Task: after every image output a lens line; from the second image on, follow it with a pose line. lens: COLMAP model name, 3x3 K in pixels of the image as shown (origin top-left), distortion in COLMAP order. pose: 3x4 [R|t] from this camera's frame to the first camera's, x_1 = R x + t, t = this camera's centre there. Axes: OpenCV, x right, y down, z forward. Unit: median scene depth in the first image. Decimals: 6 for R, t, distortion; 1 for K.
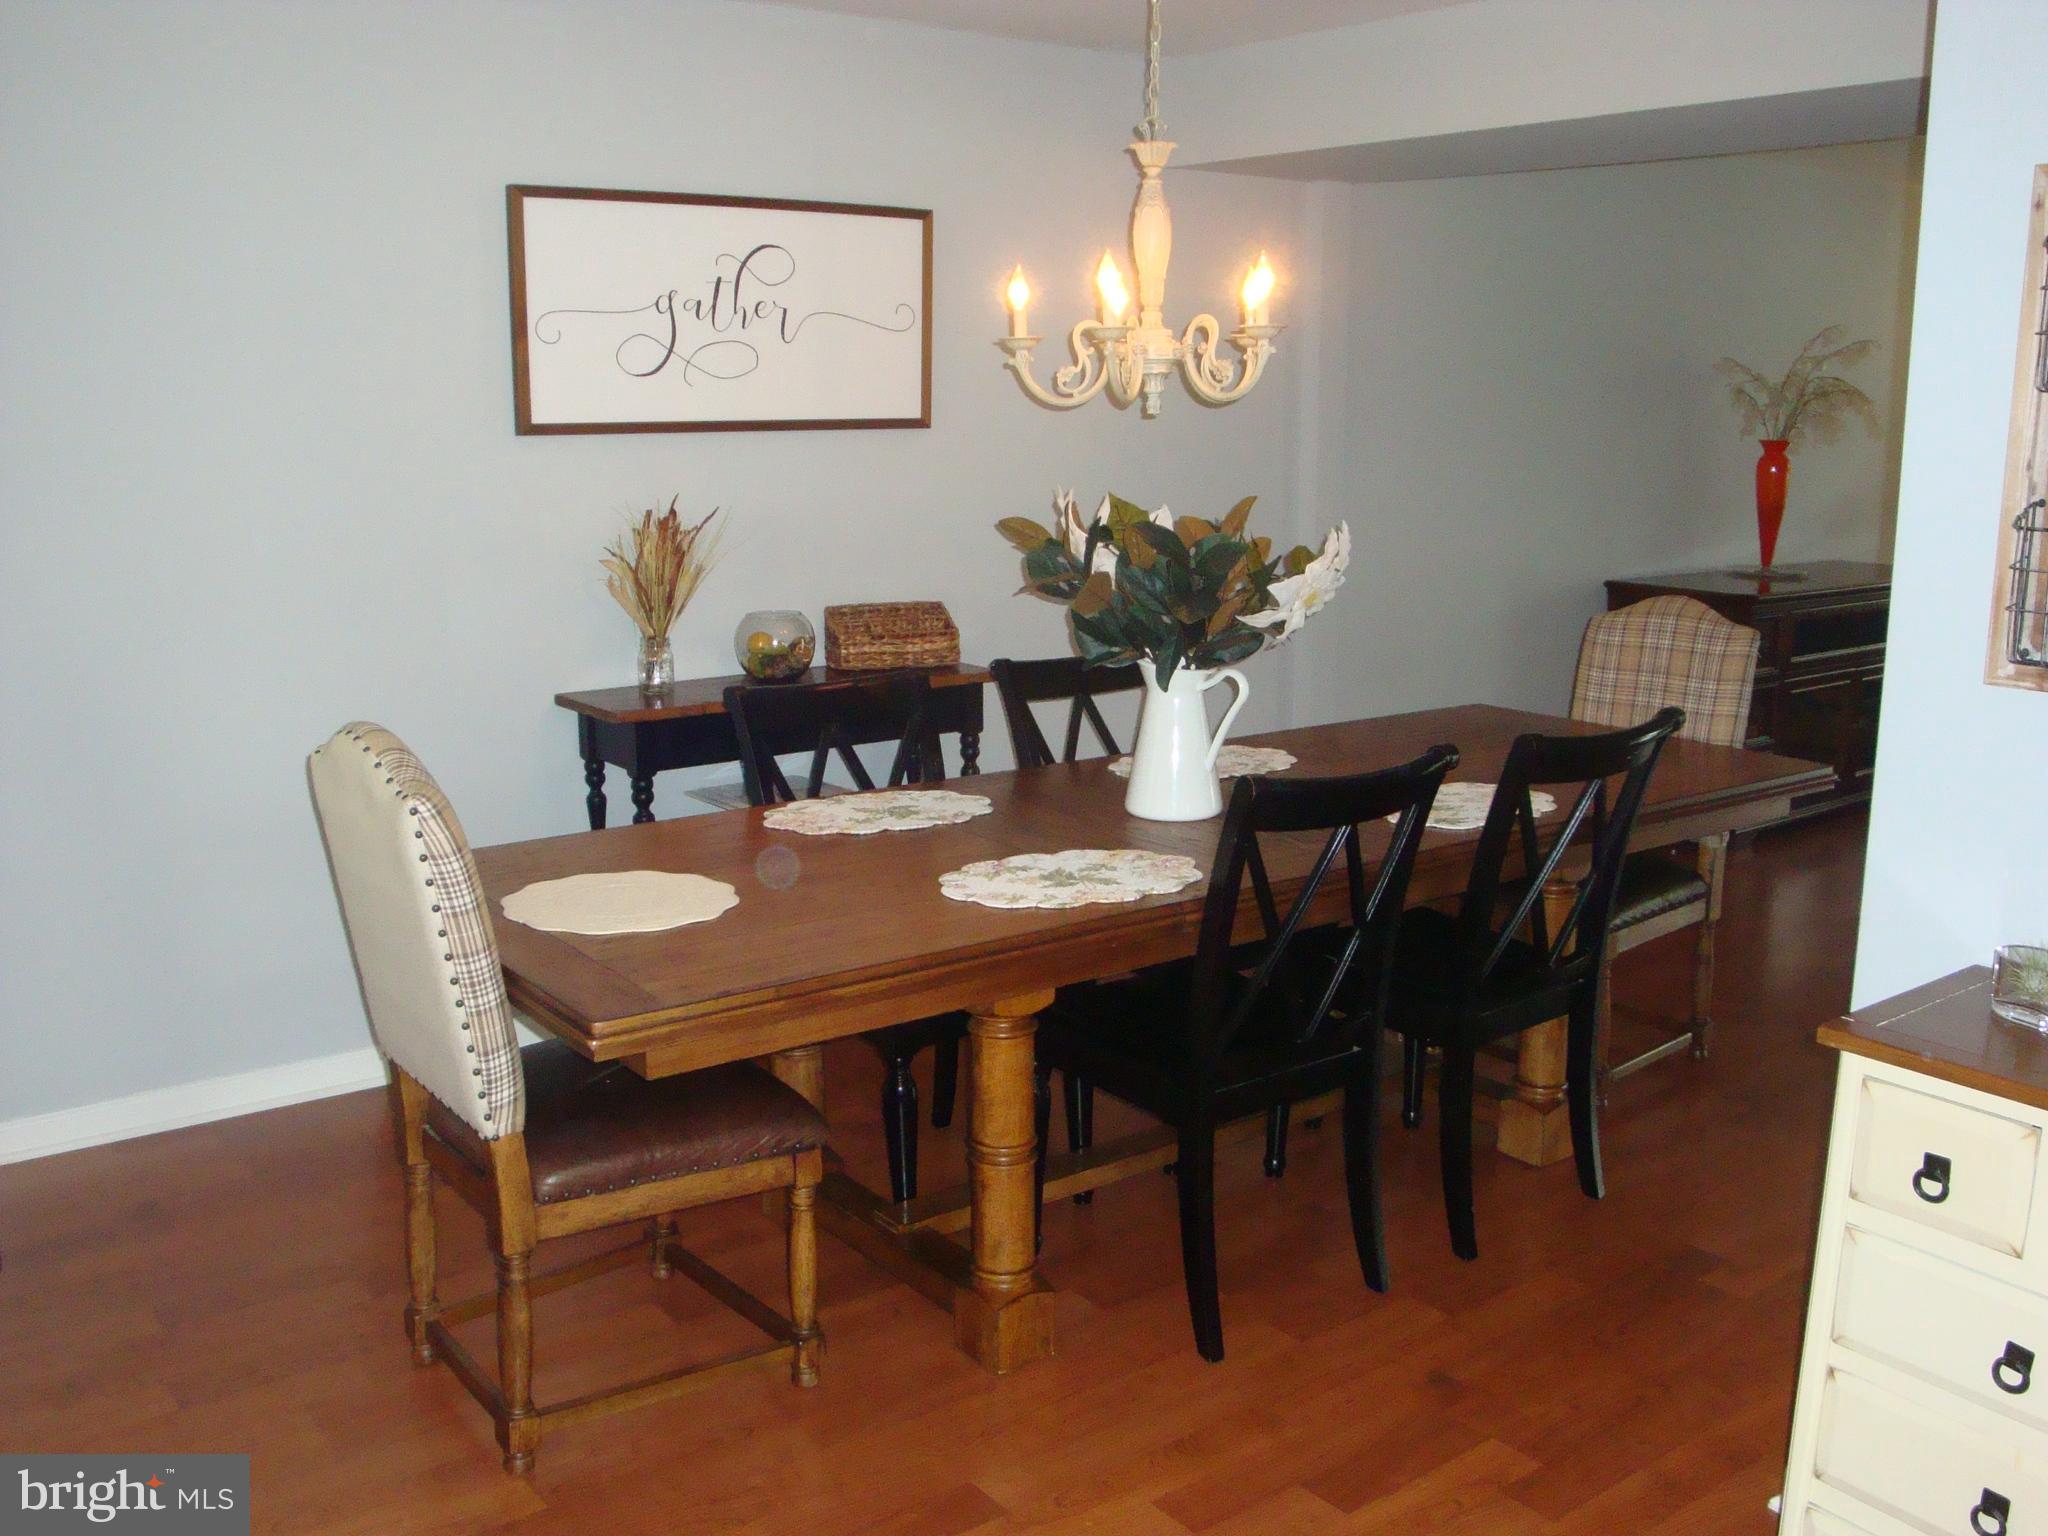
lens RADIAL K [[1866.7, 0, 1022.5], [0, 1866.7, 781.5], [0, 0, 1]] dist [-0.155493, 0.143881]
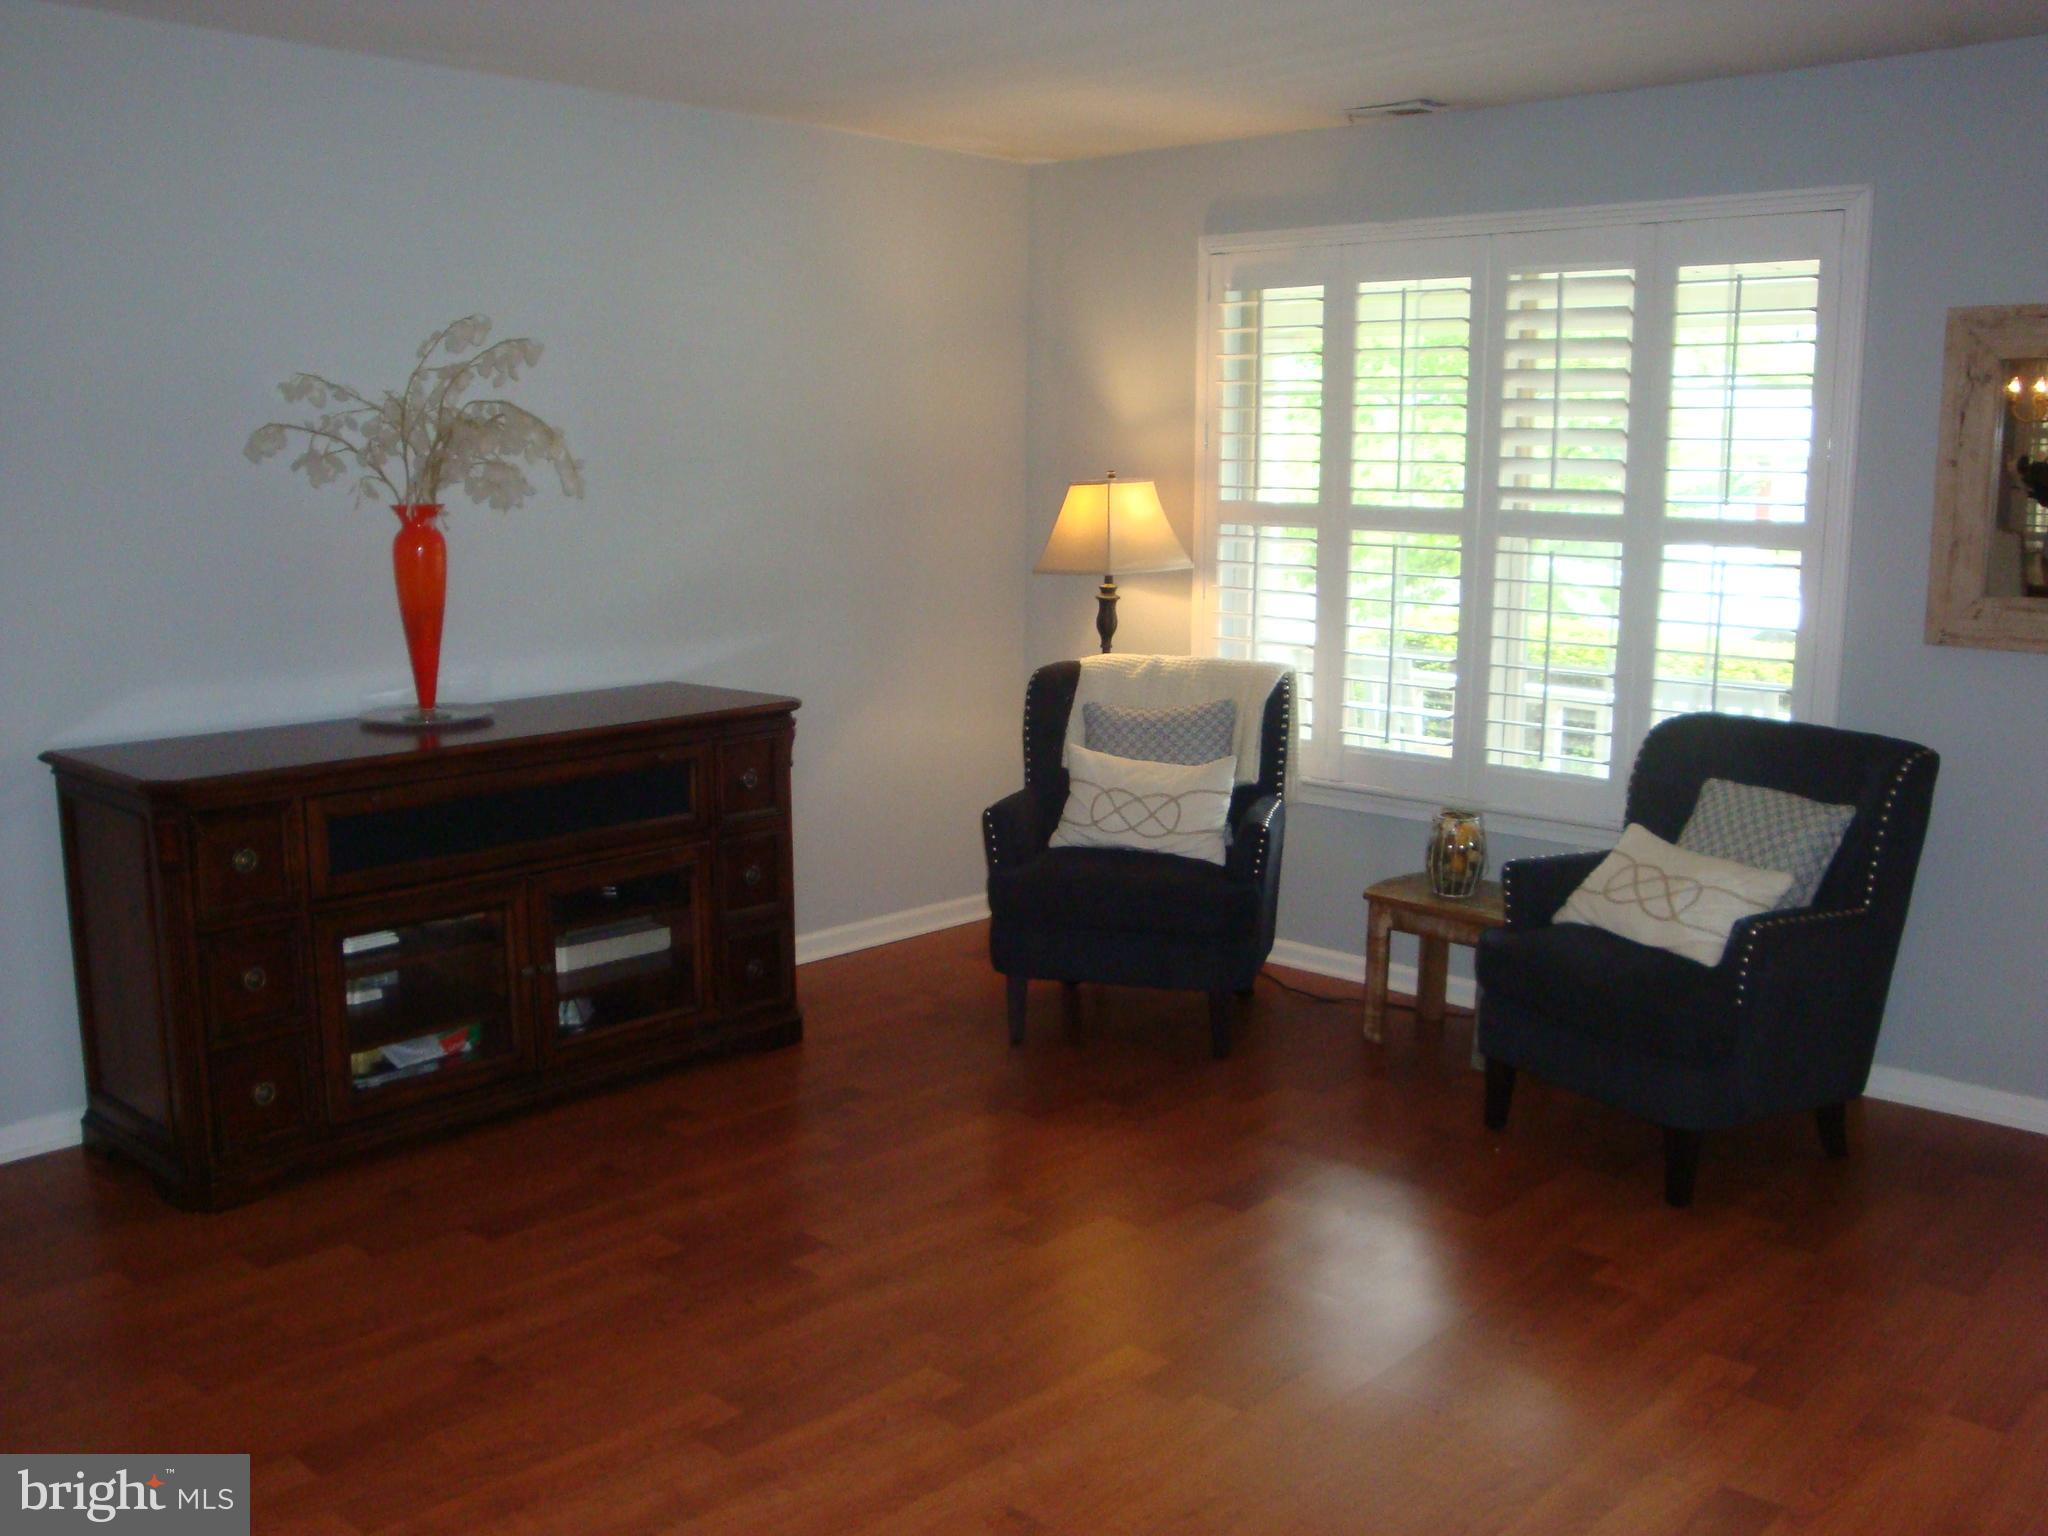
lens RADIAL K [[1866.7, 0, 1022.5], [0, 1866.7, 781.5], [0, 0, 1]] dist [-0.155493, 0.143881]
pose [[0.987409, -0.023201, 0.156476, 1.054159], [0.028284, 0.999140, -0.030335, -0.140379], [-0.155638, 0.034378, 0.987216, 0.723879]]
